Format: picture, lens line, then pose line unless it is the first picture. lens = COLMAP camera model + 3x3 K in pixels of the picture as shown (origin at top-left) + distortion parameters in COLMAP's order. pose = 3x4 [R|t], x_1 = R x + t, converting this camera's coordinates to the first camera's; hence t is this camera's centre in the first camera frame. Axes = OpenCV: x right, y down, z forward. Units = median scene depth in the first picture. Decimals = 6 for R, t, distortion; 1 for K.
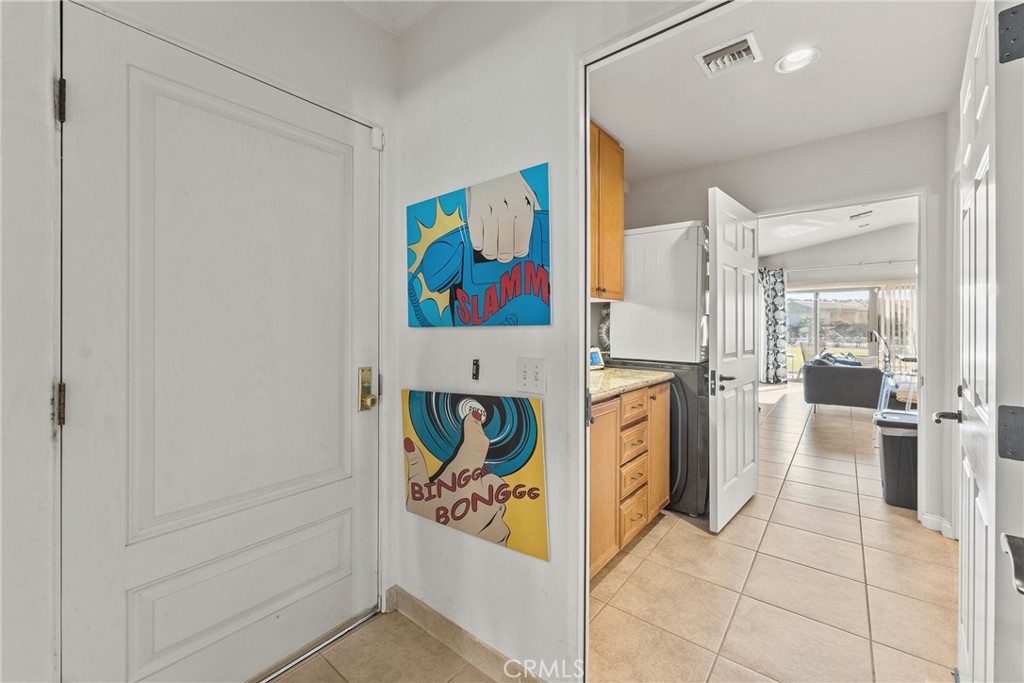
lens RADIAL K [[408.0, 0, 510.1], [0, 408.0, 331.4], [0, 0, 1]] dist [-0.001913, -0.000085]
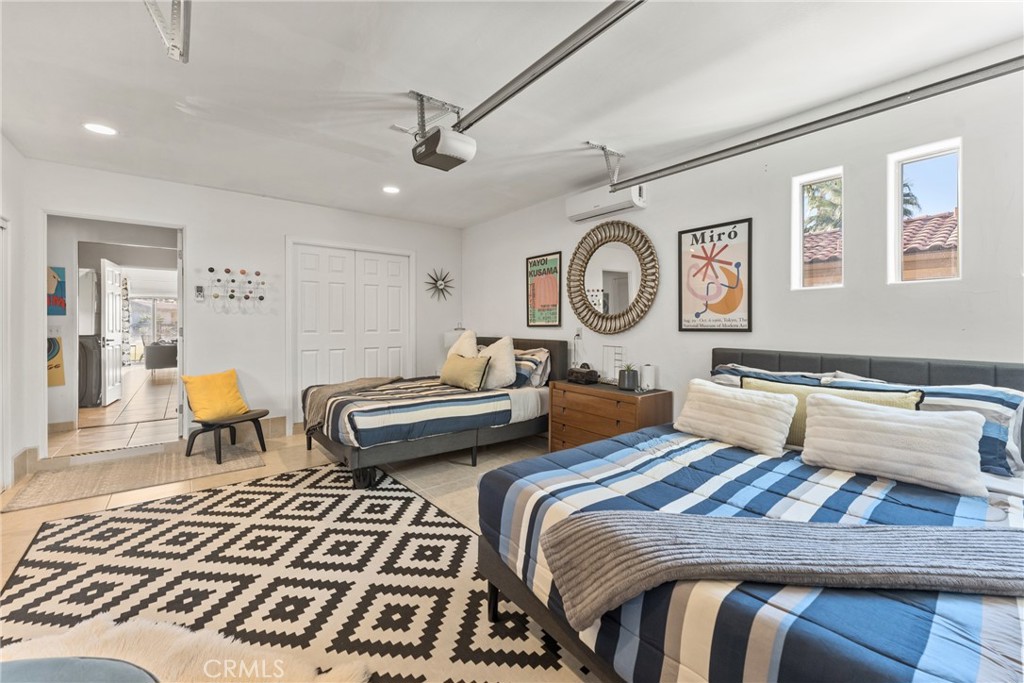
lens RADIAL K [[408.0, 0, 511.0], [0, 408.0, 331.7], [0, 0, 1]] dist [-0.001913, -0.000085]
pose [[0.209682, -0.002446, 0.977767, -0.809966], [0.002879, 0.999994, 0.001884, 0.041781], [-0.977765, 0.002420, 0.209687, -1.108371]]
